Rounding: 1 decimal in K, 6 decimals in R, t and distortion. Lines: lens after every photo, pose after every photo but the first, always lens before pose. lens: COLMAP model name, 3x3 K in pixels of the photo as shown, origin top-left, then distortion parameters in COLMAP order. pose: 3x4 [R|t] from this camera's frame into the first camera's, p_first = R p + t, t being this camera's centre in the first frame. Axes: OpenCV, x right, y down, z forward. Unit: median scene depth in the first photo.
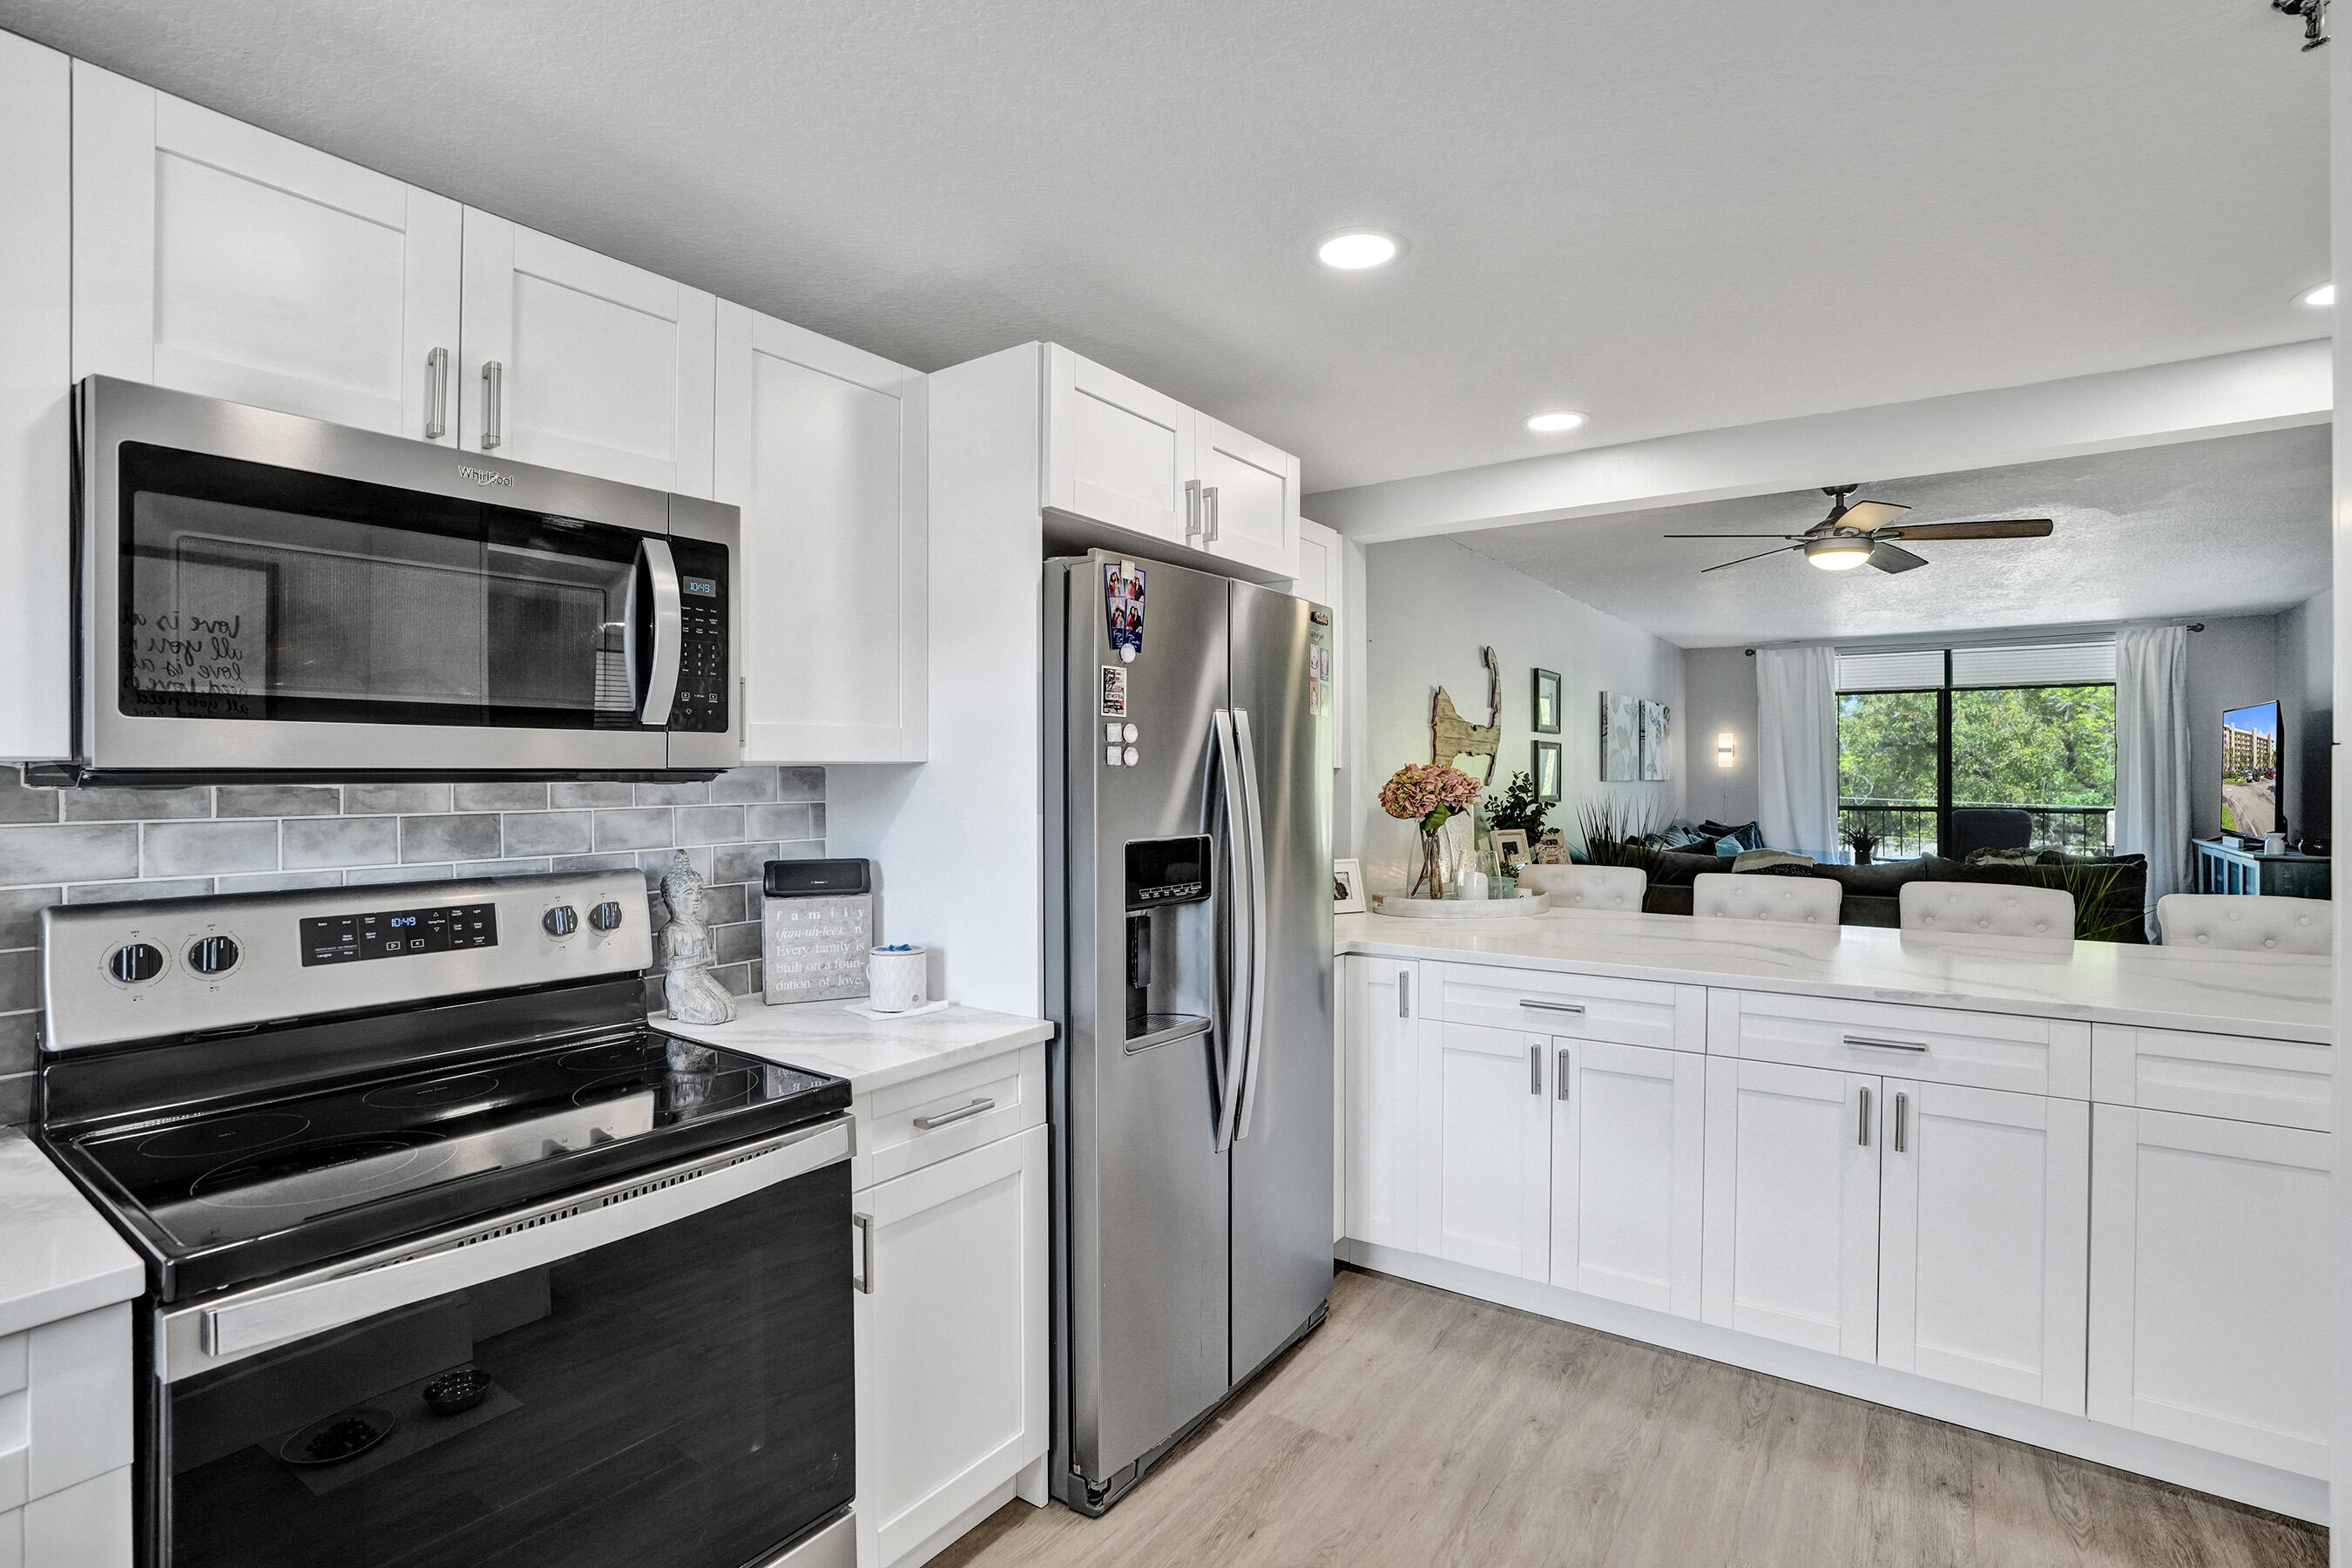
lens RADIAL K [[1113.5, 0, 1165.1], [0, 1113.5, 784.2], [0, 0, 1]] dist [0.000632, 0.000015]
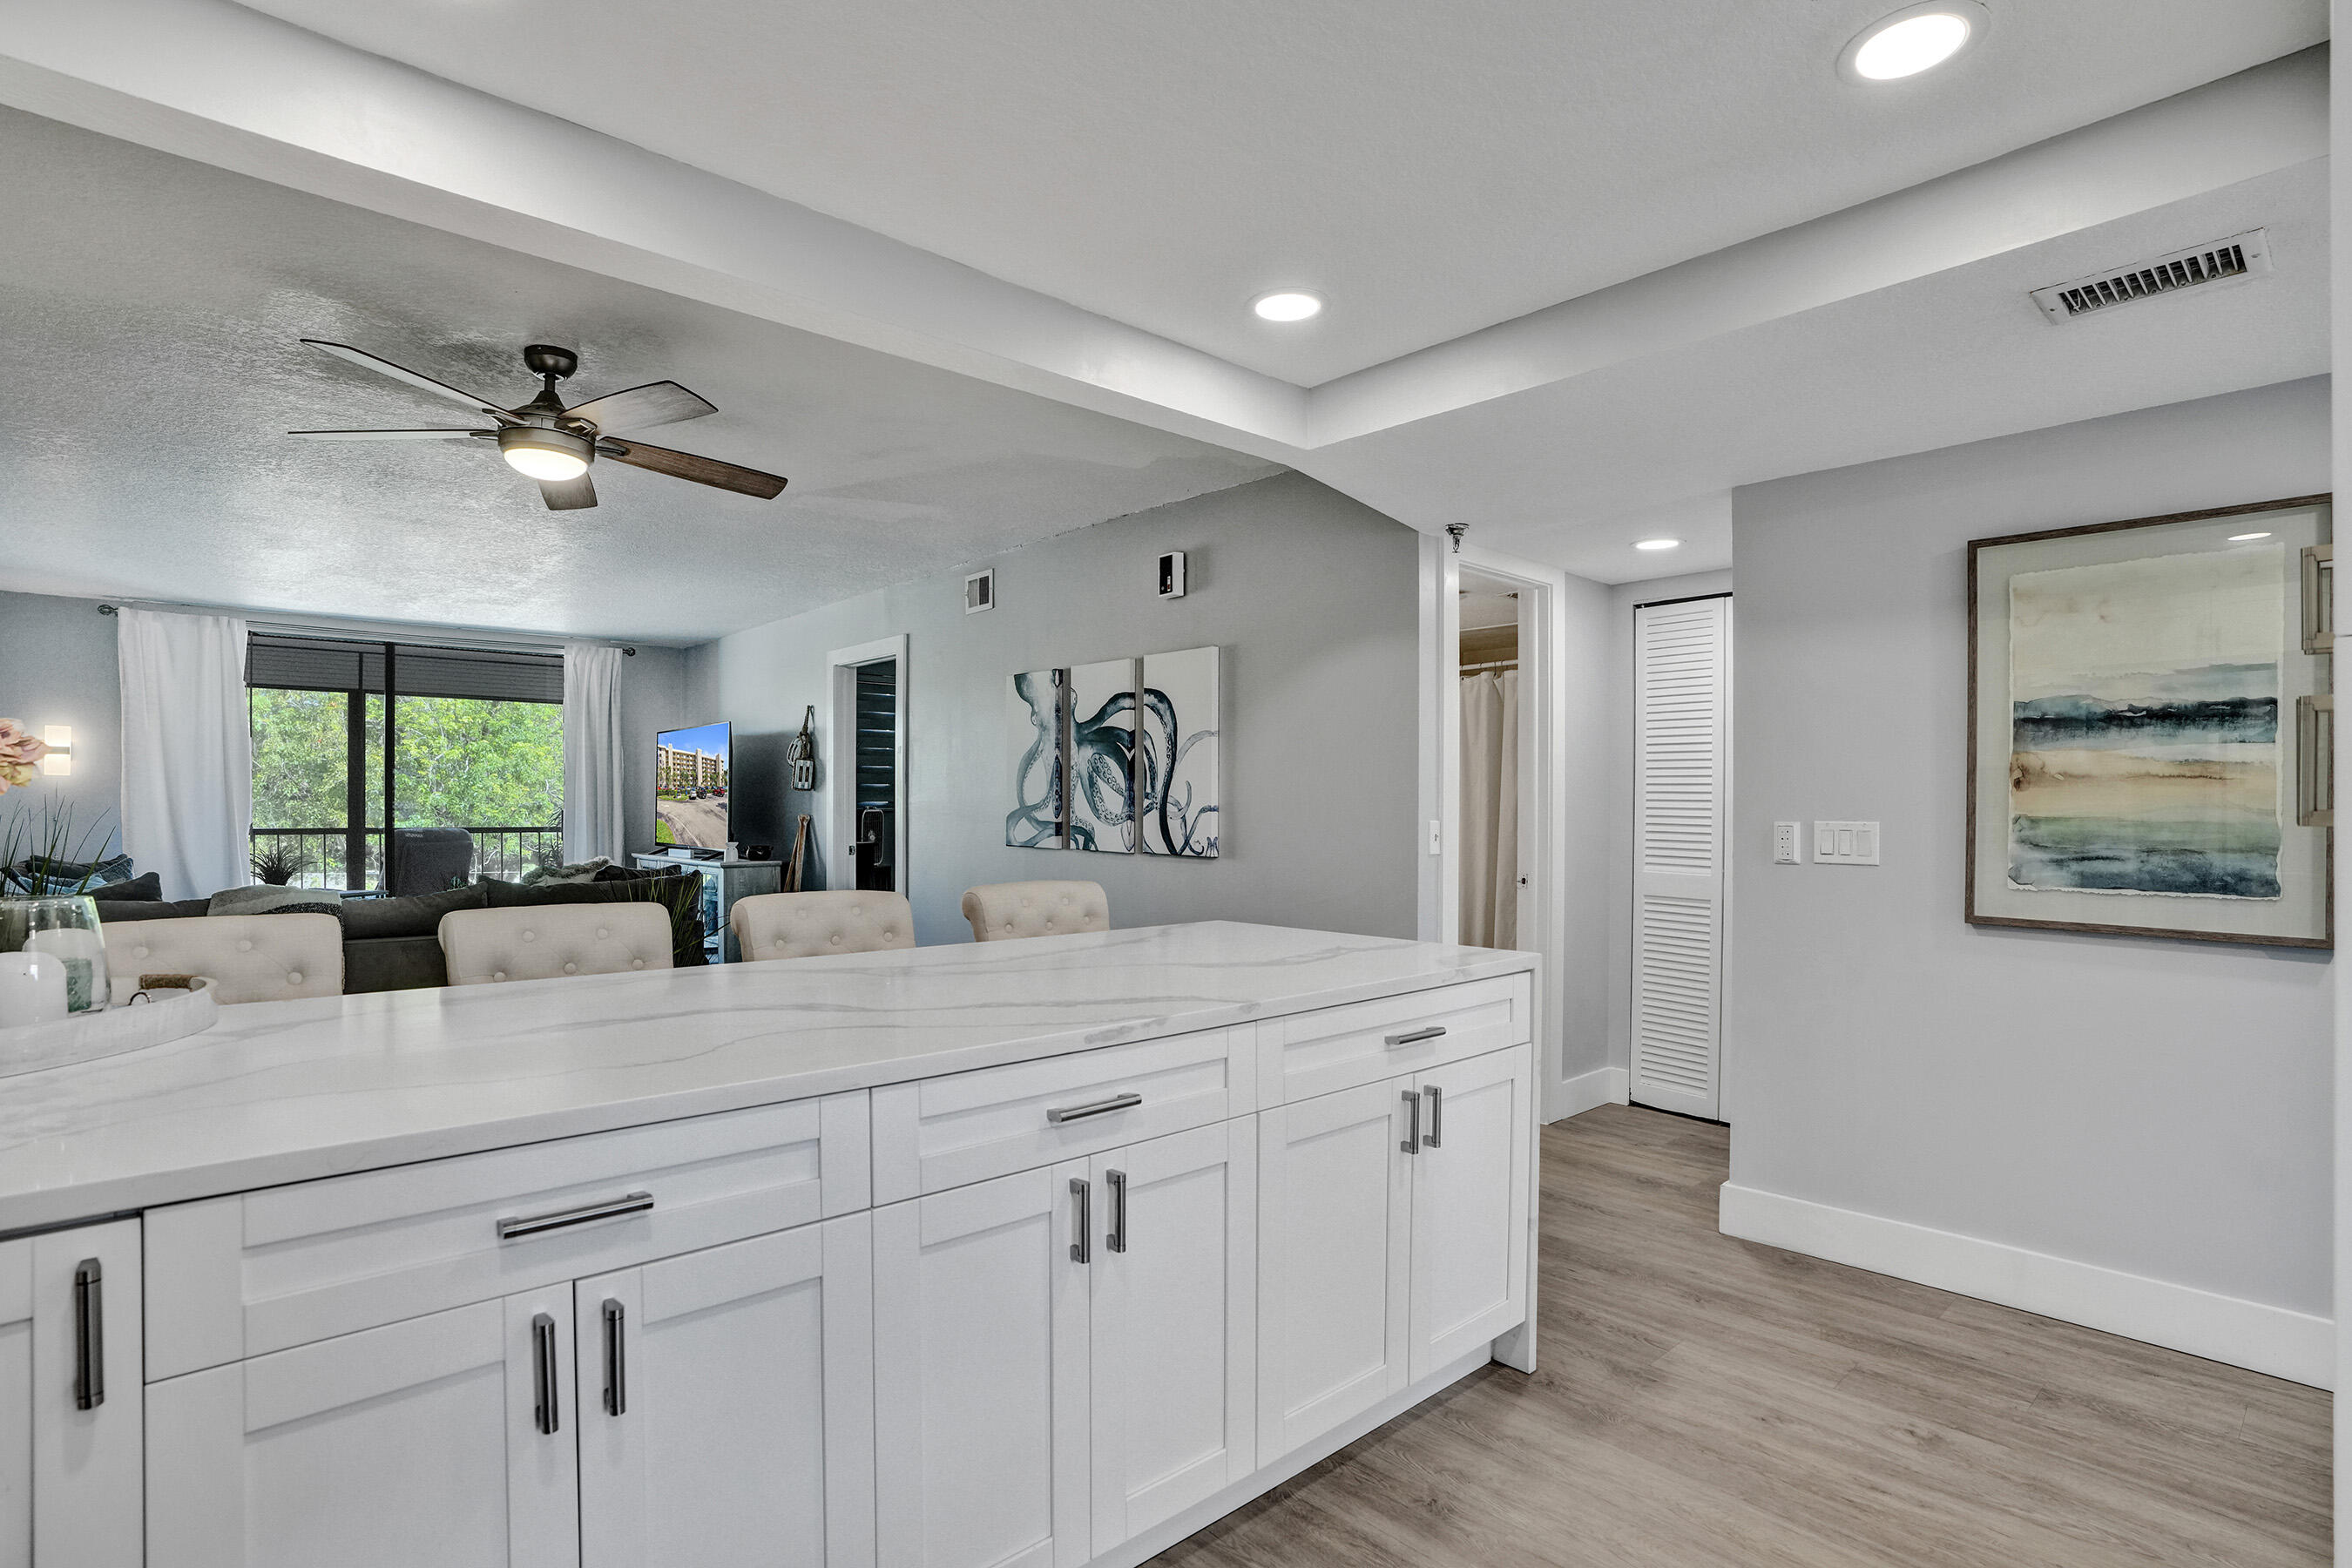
lens RADIAL K [[1144.3, 0, 1168.1], [0, 1144.3, 824.3], [0, 0, 1]] dist [-0.039830, 0.000121]
pose [[0.197114, -0.005306, 0.980366, -0.038683], [0.004134, 0.999981, 0.004581, 0.039123], [-0.980372, 0.003149, 0.197132, 0.622594]]
